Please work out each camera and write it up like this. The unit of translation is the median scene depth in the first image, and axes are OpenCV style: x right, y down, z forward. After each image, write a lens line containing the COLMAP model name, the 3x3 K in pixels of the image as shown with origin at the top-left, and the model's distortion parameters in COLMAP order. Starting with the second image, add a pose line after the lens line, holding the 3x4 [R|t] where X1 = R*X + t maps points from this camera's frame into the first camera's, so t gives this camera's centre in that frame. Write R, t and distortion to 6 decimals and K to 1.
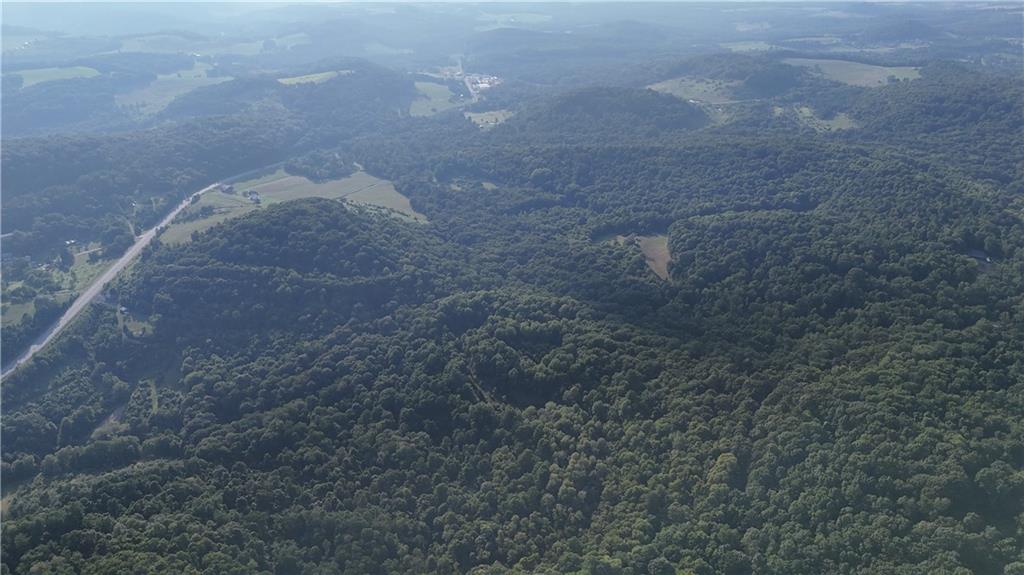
lens RADIAL K [[749.6, 0, 515.3], [0, 749.6, 288.3], [0, 0, 1]] dist [0.082507, -0.089003]
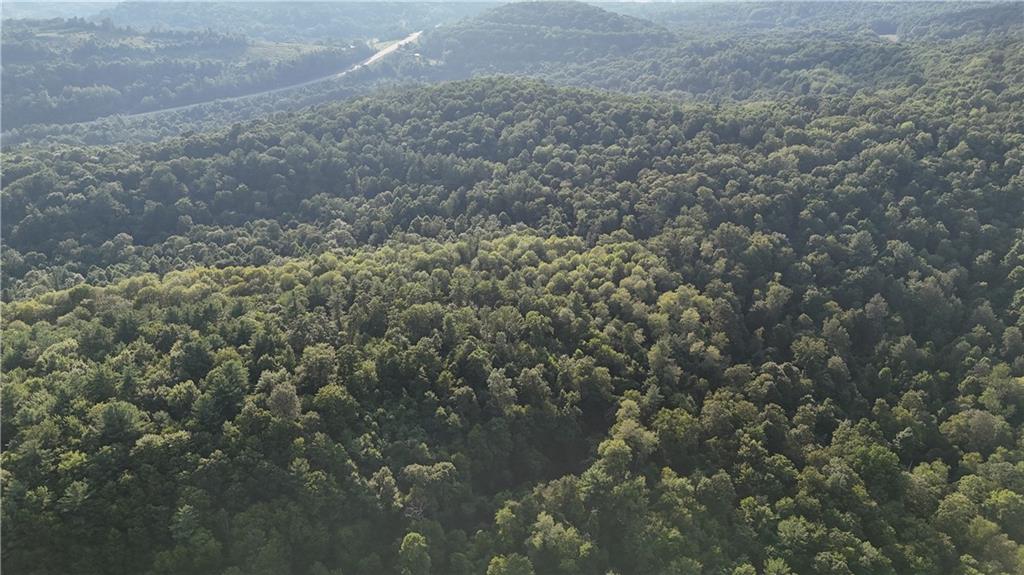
lens RADIAL K [[749.6, 0, 515.3], [0, 749.6, 288.3], [0, 0, 1]] dist [0.082507, -0.089003]
pose [[0.977944, 0.096043, -0.185474, -0.107263], [-0.094696, 0.995376, 0.016134, 0.399087], [0.186166, 0.001786, 0.982517, -0.181405]]
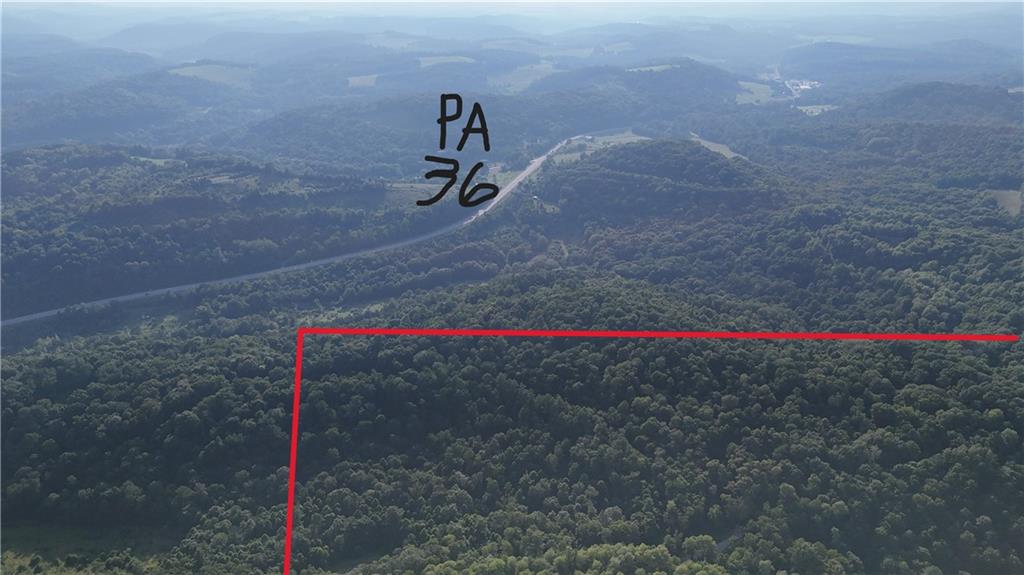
lens RADIAL K [[749.6, 0, 515.3], [0, 749.6, 288.3], [0, 0, 1]] dist [0.082507, -0.089003]
pose [[0.935525, 0.133973, -0.326871, -0.107381], [-0.146925, 0.989032, -0.015137, 0.227922], [0.321258, 0.062187, 0.944948, -0.259231]]
